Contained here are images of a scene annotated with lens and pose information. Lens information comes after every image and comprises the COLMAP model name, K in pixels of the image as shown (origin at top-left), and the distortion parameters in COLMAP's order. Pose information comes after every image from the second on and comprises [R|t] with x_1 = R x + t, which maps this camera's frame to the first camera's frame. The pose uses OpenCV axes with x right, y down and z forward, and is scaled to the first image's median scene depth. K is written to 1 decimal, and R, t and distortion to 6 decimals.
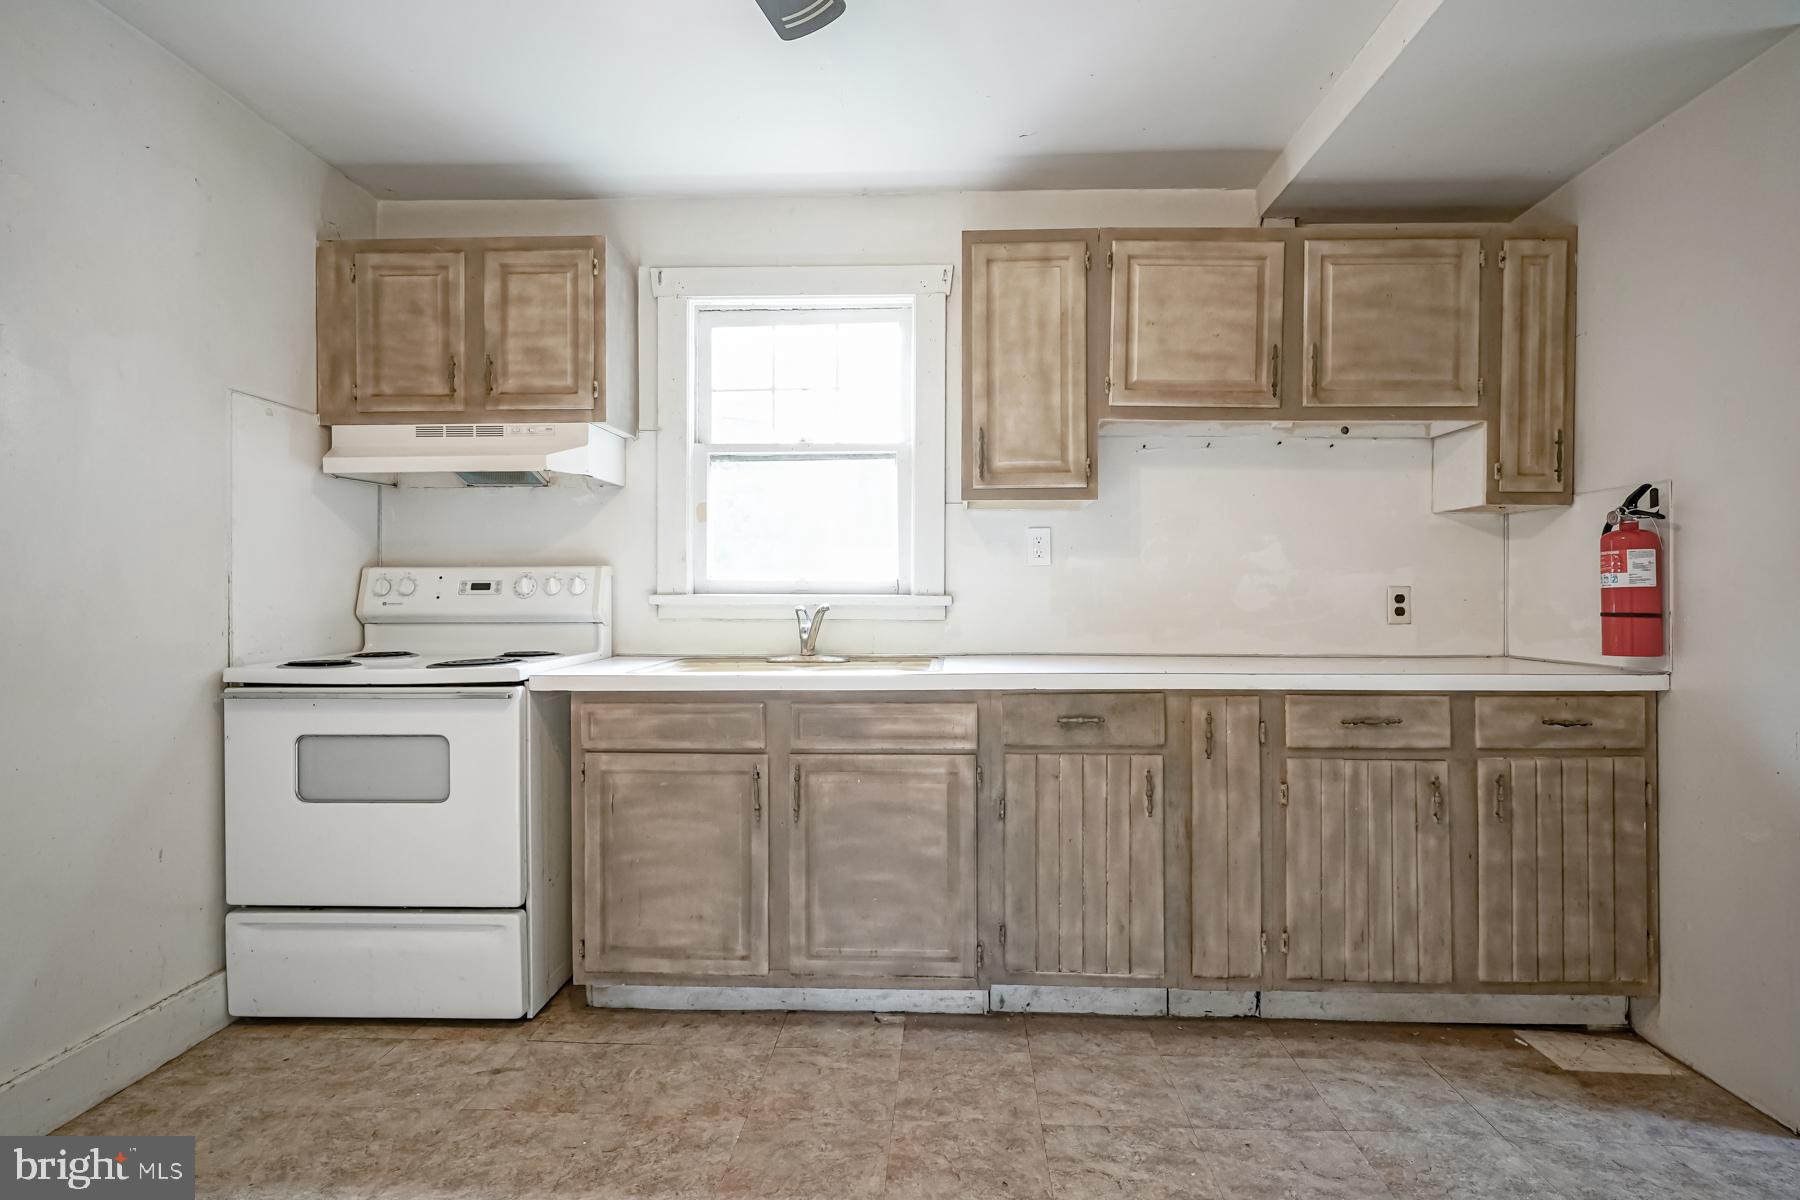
lens RADIAL K [[933.2, 0, 899.7], [0, 933.2, 599.5], [0, 0, 1]] dist [0.000125, 0.000036]
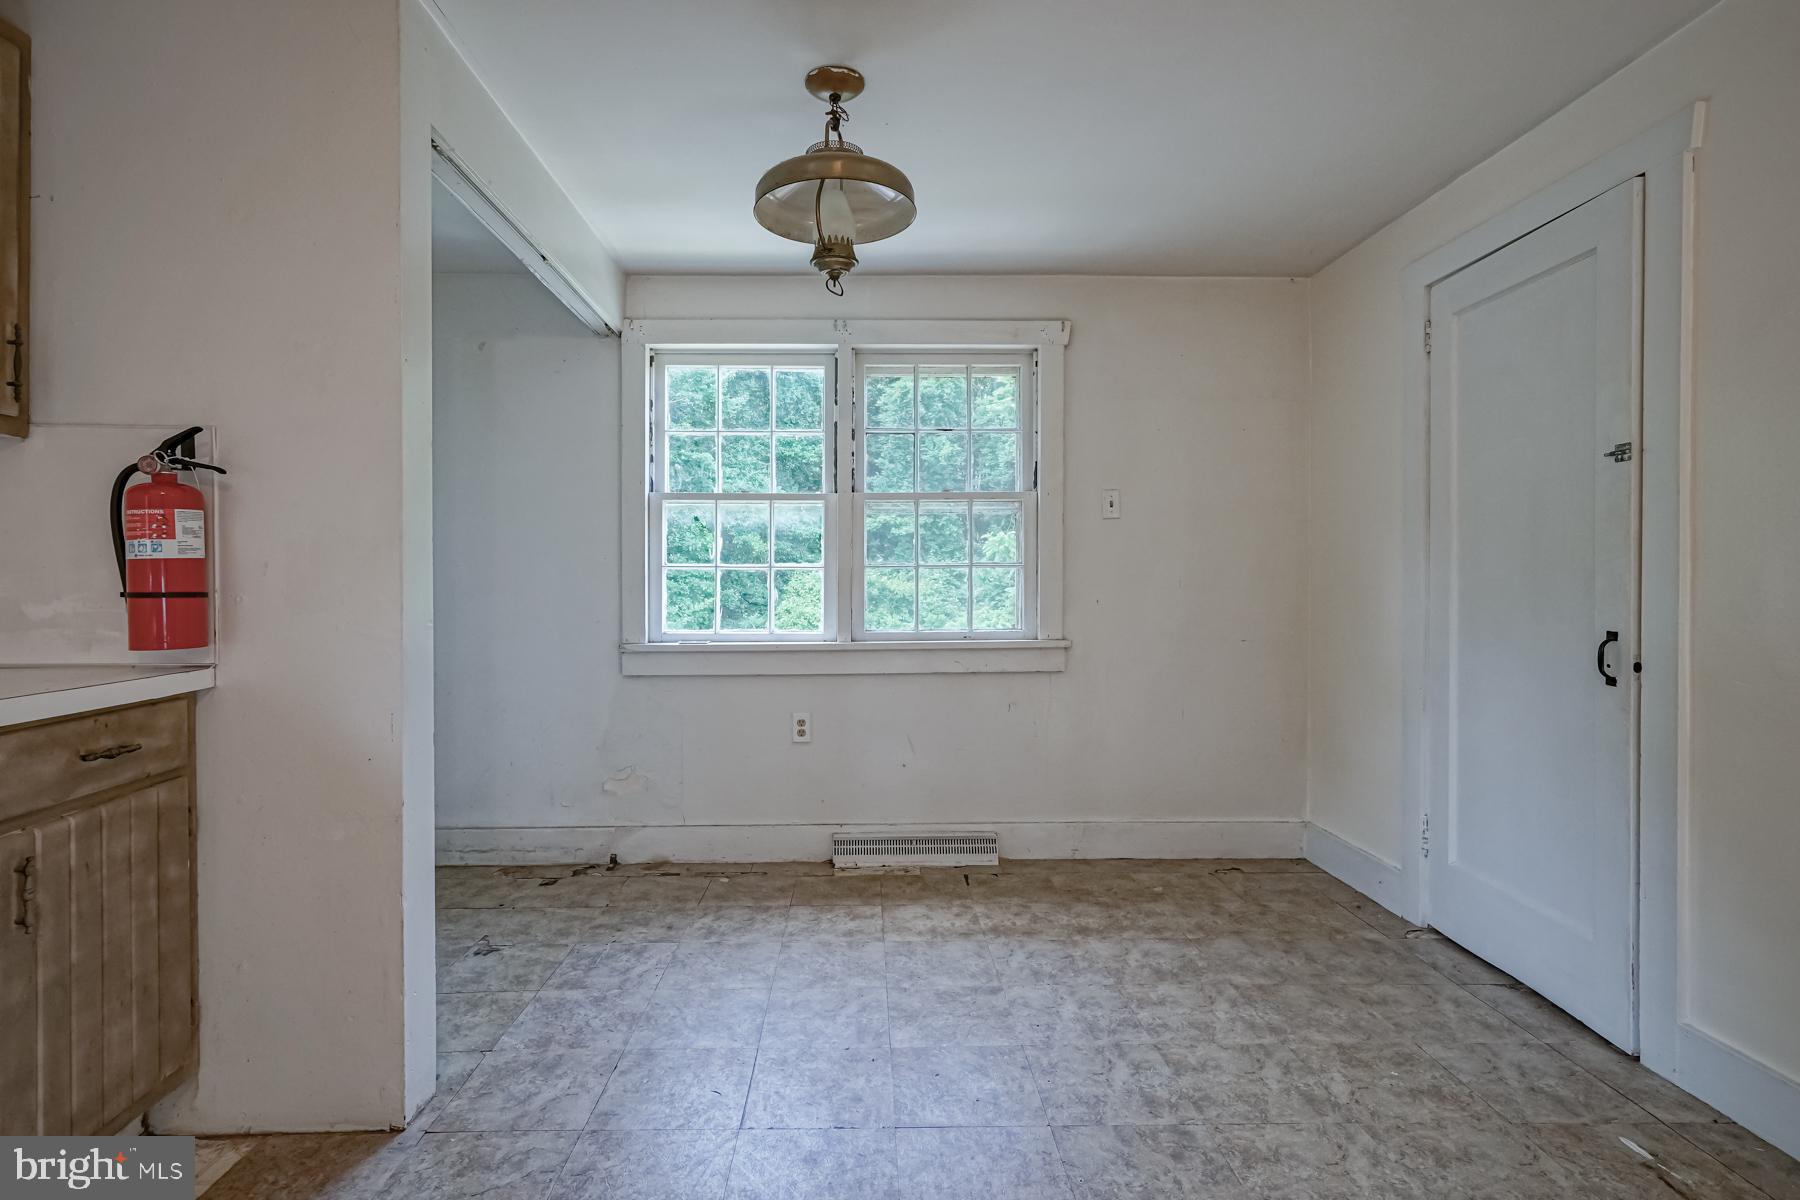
lens RADIAL K [[877.2, 0, 897.3], [0, 877.2, 588.5], [0, 0, 1]] dist [0.002876, 0.000580]
pose [[-0.072521, -0.012907, 0.997283, 0.023084], [0.002407, 0.999911, 0.013116, 0.003196], [-0.997364, 0.003351, -0.072484, 0.461084]]
